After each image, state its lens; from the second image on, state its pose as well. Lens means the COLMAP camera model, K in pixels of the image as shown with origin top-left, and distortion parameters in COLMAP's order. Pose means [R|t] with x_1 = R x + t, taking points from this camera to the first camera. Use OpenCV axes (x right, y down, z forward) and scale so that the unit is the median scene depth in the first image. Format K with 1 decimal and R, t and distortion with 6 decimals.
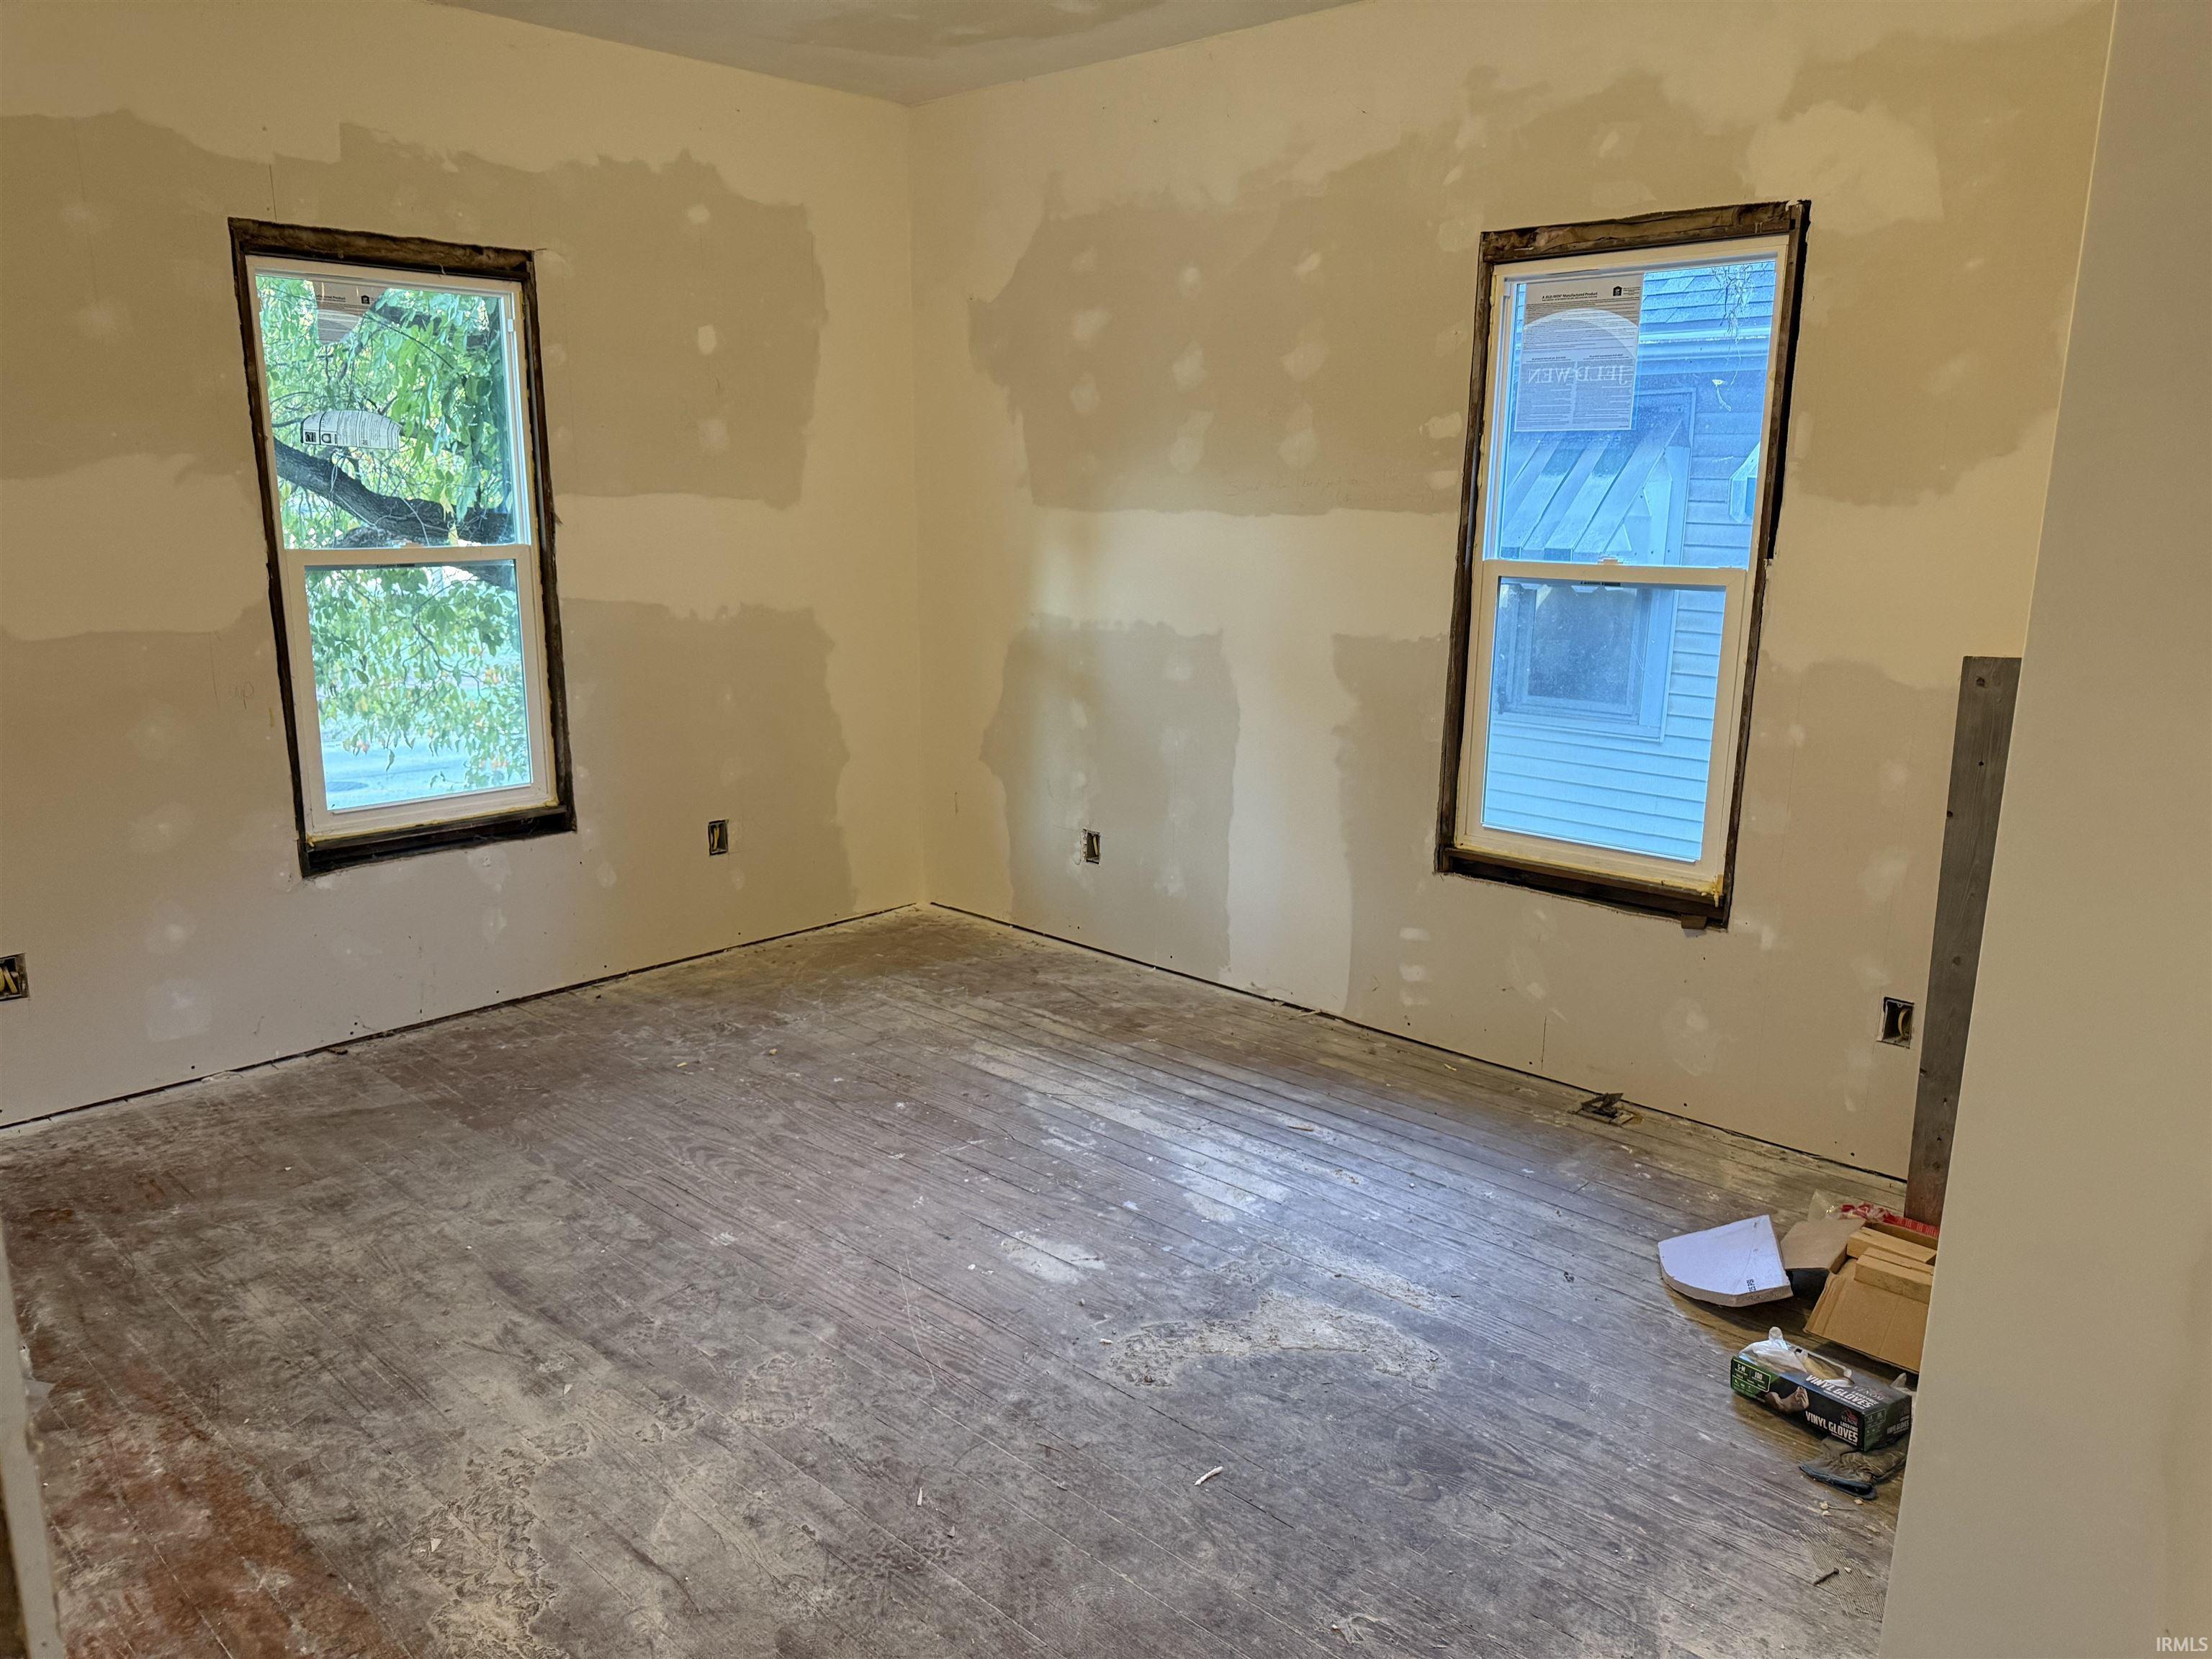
lens RADIAL K [[1577.3, 0, 1115.4], [0, 1577.3, 839.7], [0, 0, 1]] dist [0.070105, -0.097157]
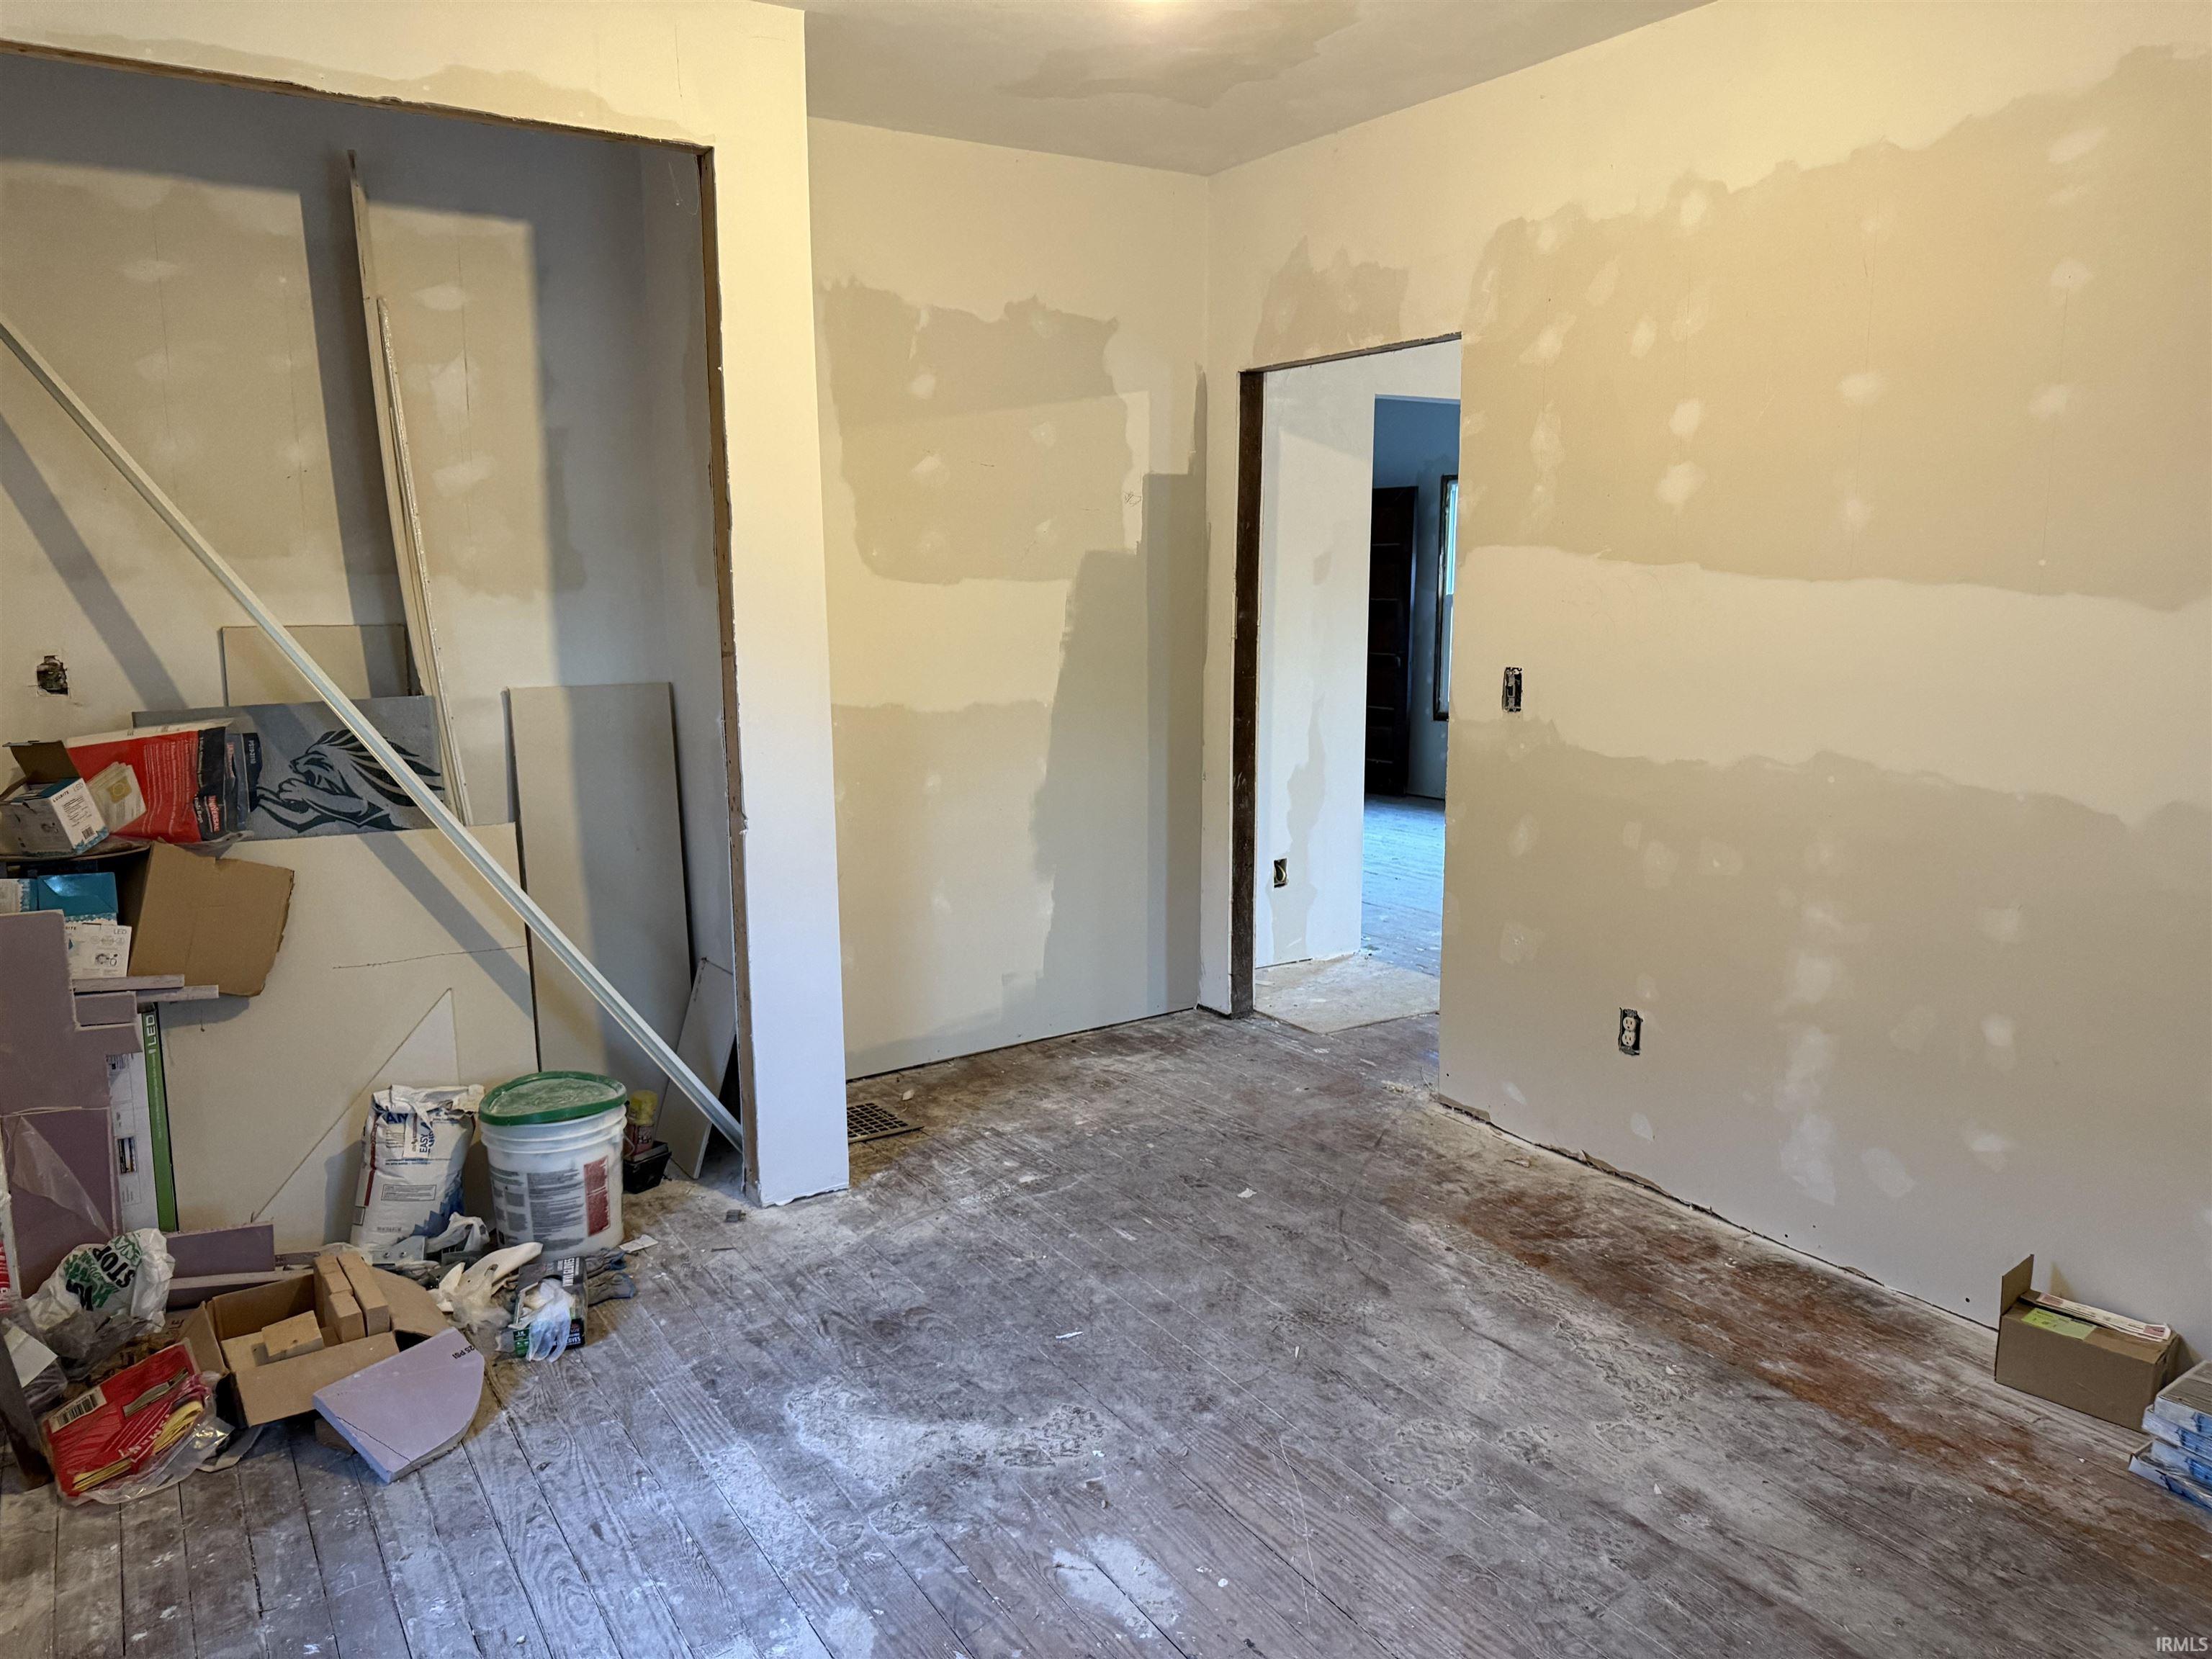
lens RADIAL K [[1577.3, 0, 1115.4], [0, 1577.3, 839.7], [0, 0, 1]] dist [0.070105, -0.097157]
pose [[-0.969299, -0.048571, 0.241039, -0.237053], [0.048720, 0.922921, 0.381894, -0.403808], [-0.241009, 0.381913, -0.892221, 1.779591]]
